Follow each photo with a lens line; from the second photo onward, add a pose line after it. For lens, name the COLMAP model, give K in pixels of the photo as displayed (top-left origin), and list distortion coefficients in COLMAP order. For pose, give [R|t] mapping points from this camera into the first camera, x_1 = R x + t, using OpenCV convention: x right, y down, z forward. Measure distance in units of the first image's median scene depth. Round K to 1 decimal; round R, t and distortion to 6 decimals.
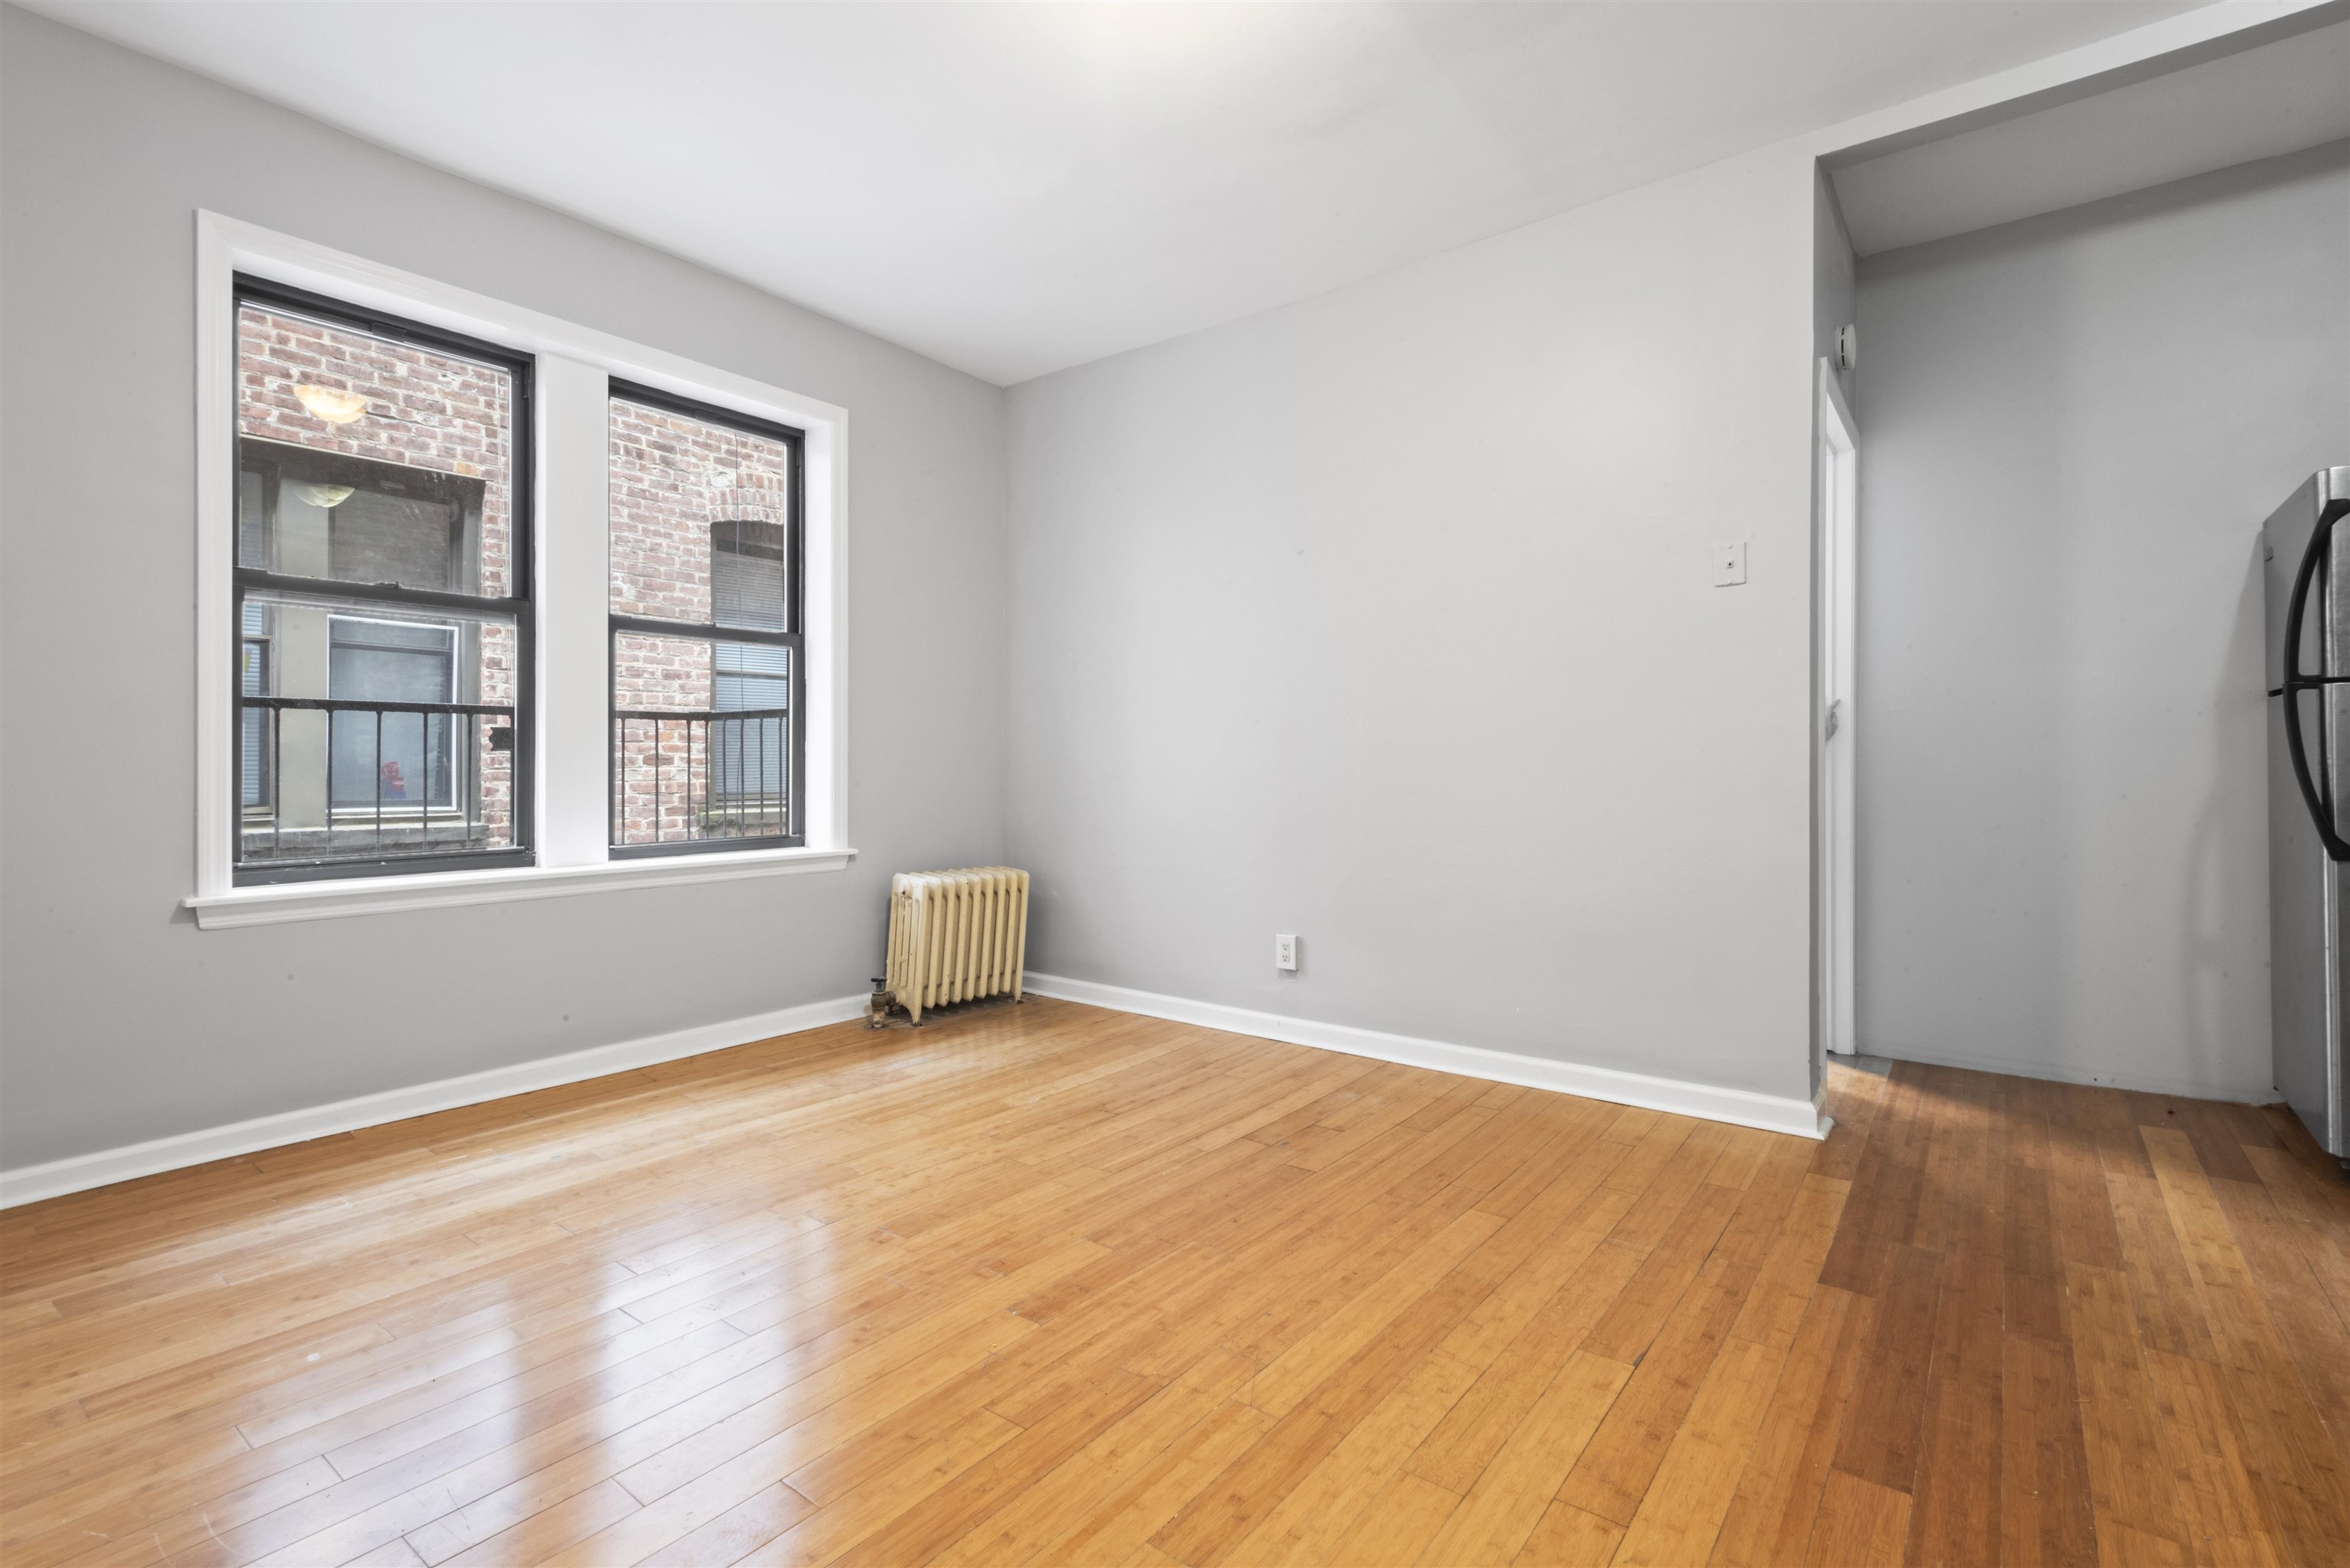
lens RADIAL K [[1072.7, 0, 1181.0], [0, 1072.7, 744.0], [0, 0, 1]] dist [0.032277, -0.016457]
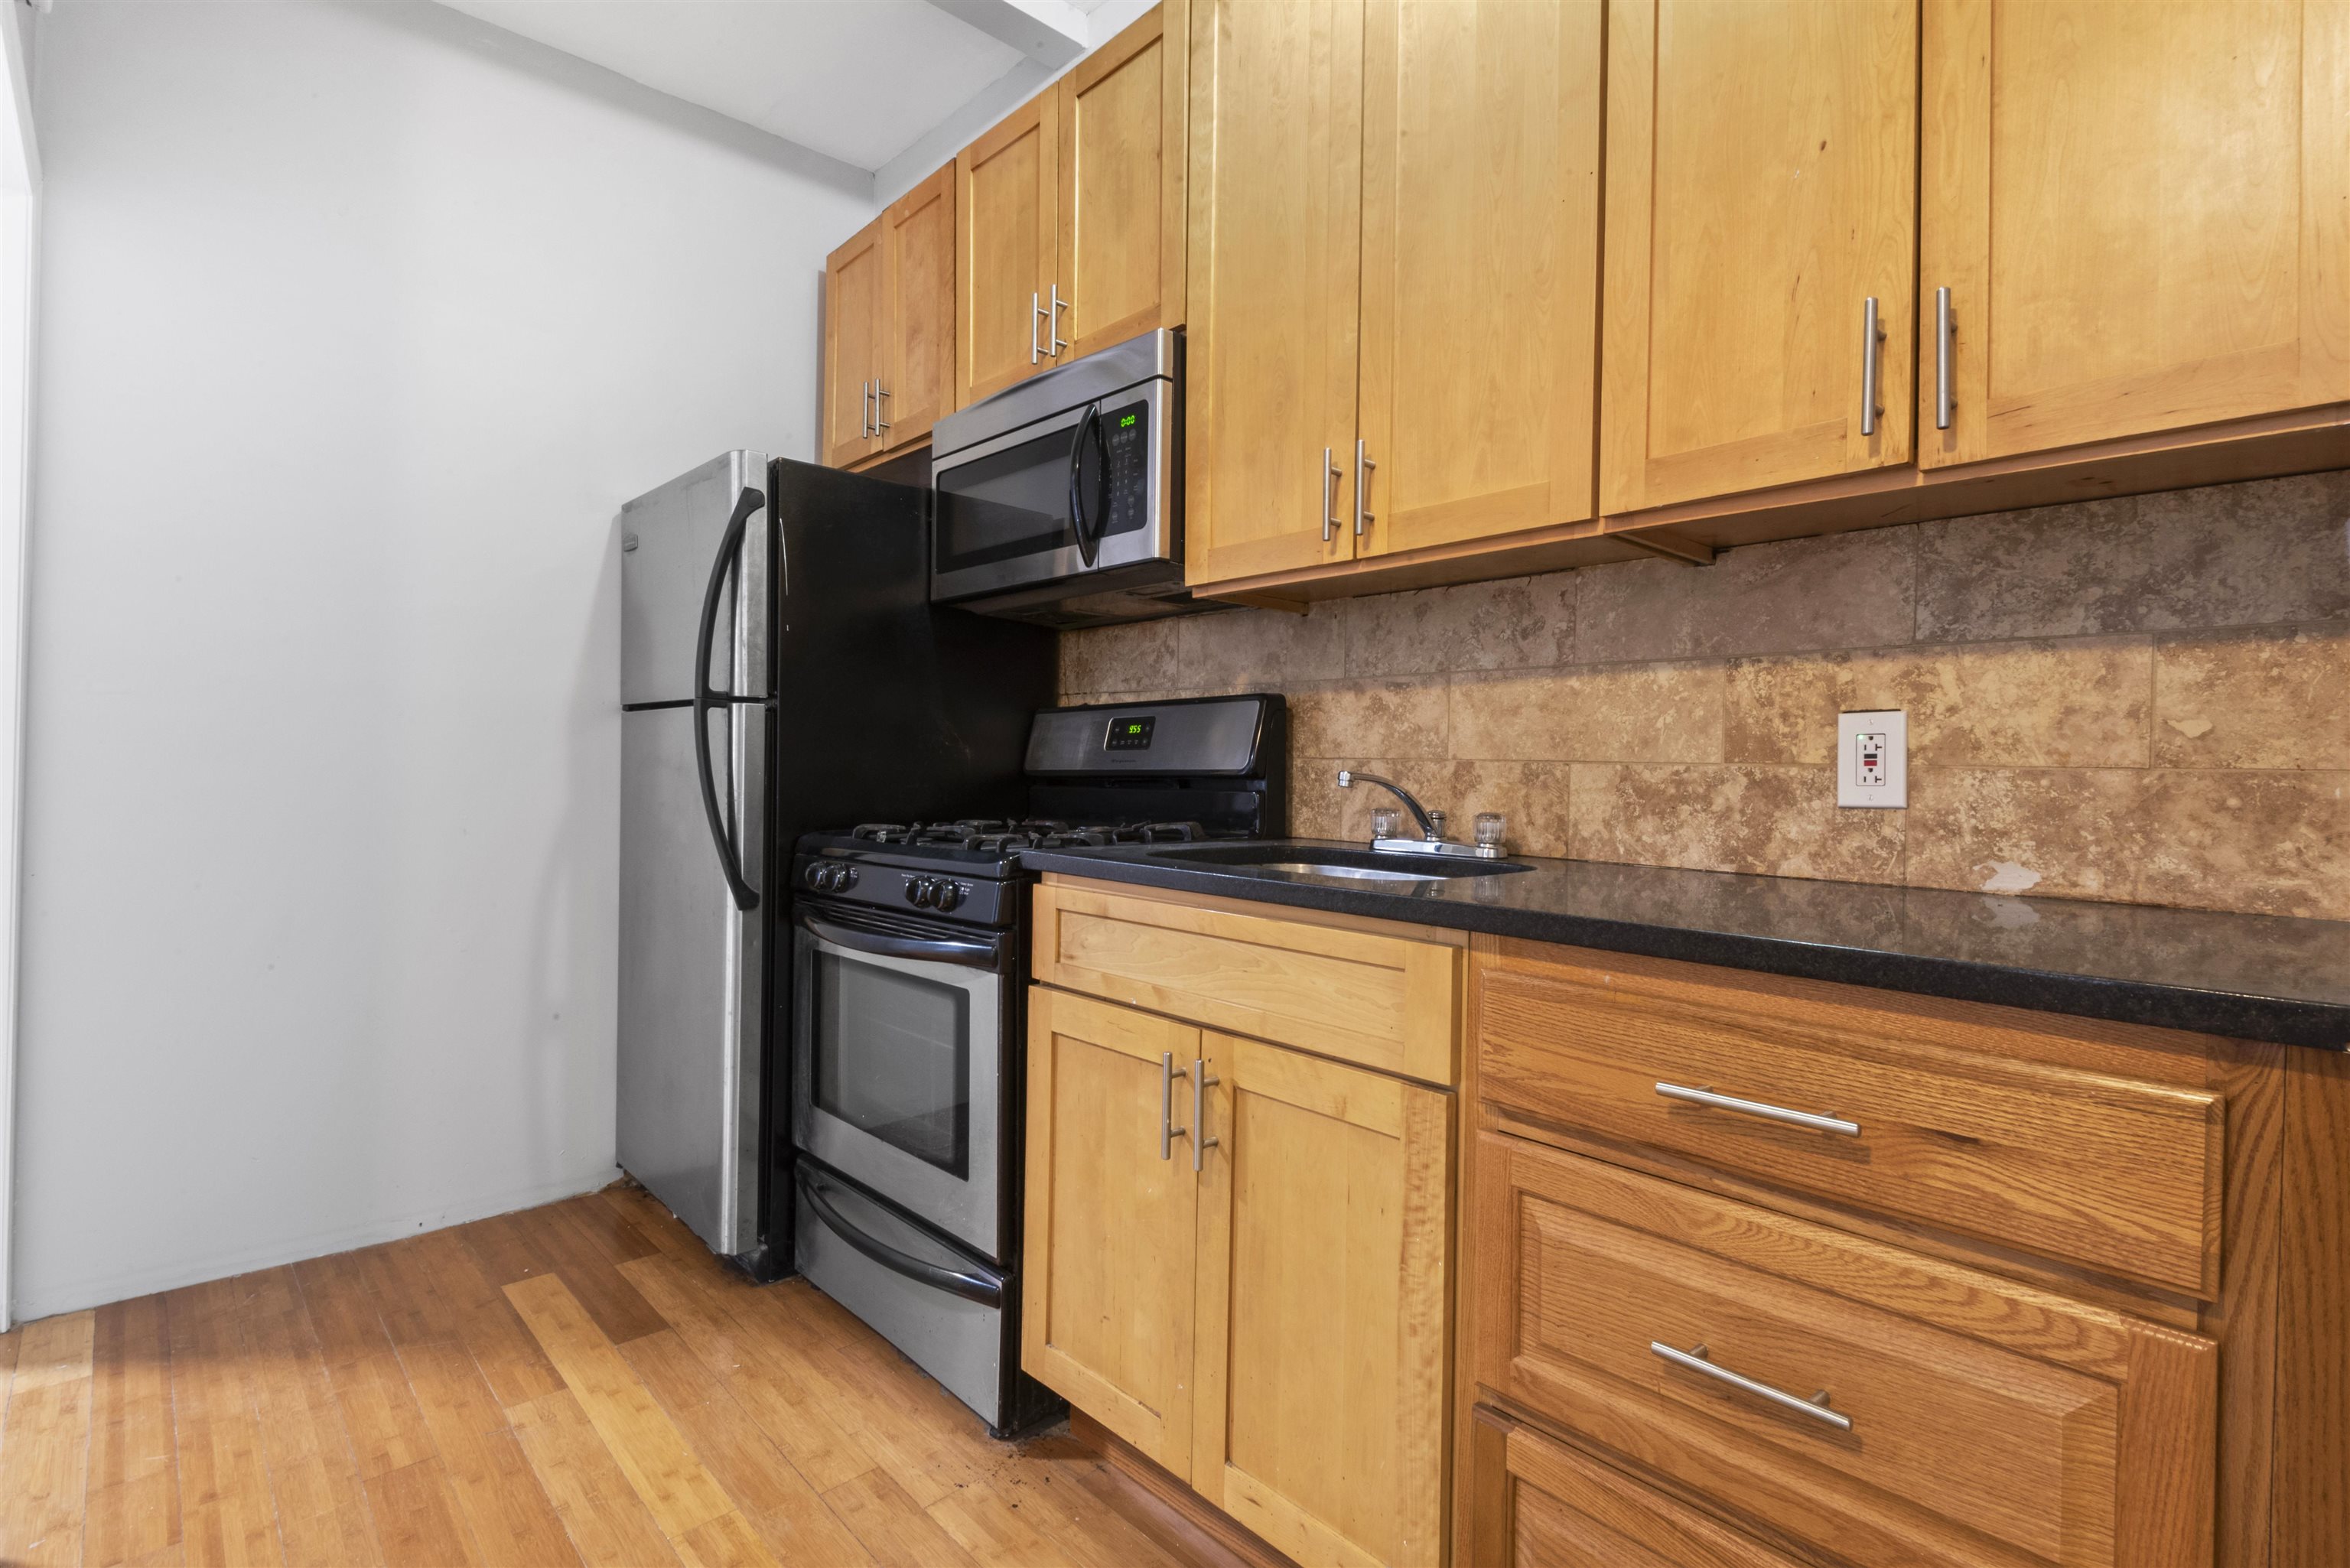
lens RADIAL K [[1106.7, 0, 1201.3], [0, 1106.7, 778.1], [0, 0, 1]] dist [0.042416, -0.036149]
pose [[0.160150, -0.001246, 0.987092, 0.234574], [-0.036080, 0.999324, 0.007115, -0.013874], [-0.986433, -0.036754, 0.159997, 0.471488]]
